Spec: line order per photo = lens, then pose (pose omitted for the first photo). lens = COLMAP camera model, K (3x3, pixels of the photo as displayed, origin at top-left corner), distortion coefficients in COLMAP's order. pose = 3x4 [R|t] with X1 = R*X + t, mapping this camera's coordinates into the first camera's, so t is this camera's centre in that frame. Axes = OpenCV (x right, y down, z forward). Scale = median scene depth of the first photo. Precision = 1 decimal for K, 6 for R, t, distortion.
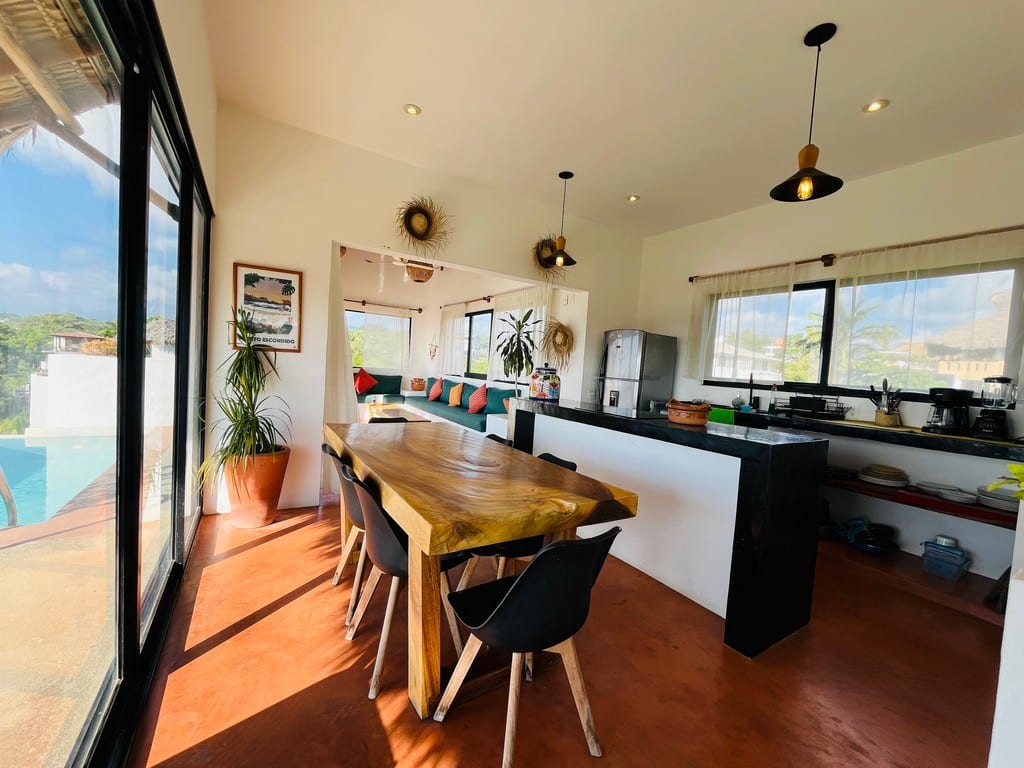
lens RADIAL K [[413.8, 0, 510.4], [0, 413.8, 385.2], [0, 0, 1]] dist [0.003770, 0.000111]
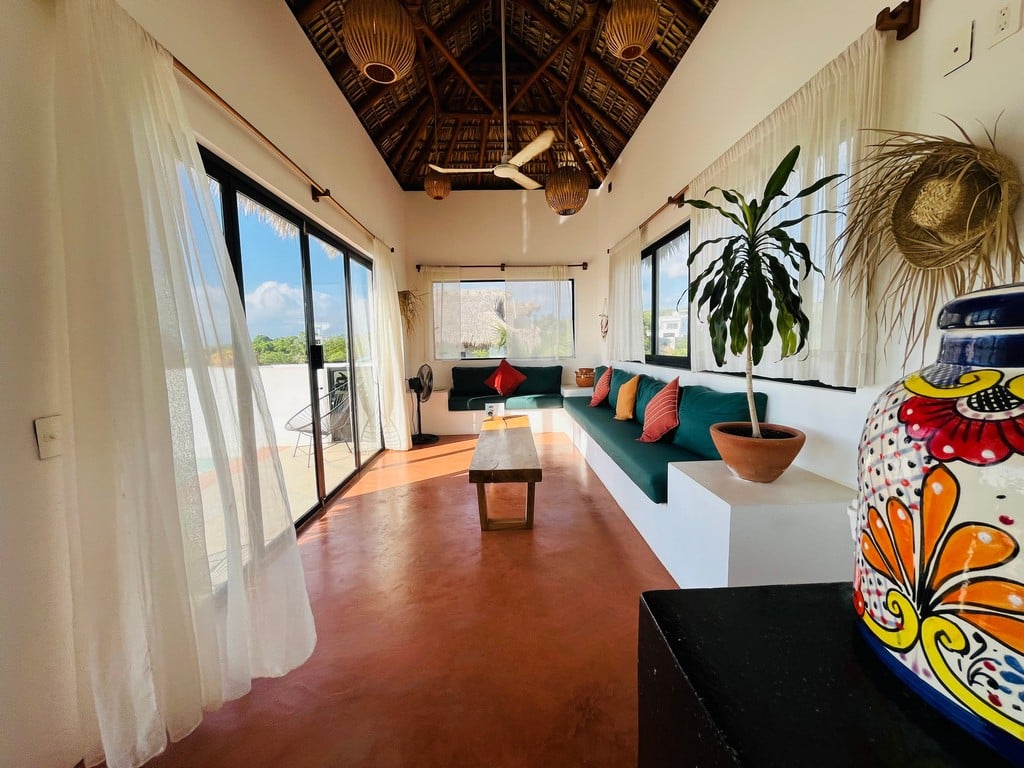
lens RADIAL K [[413.8, 0, 513.4], [0, 413.8, 389.4], [0, 0, 1]] dist [0.003770, 0.000111]
pose [[0.863882, -0.031269, -0.502723, 0.017714], [0.057474, 0.997672, 0.036708, -0.022075], [0.500405, -0.060605, 0.863668, 0.590203]]
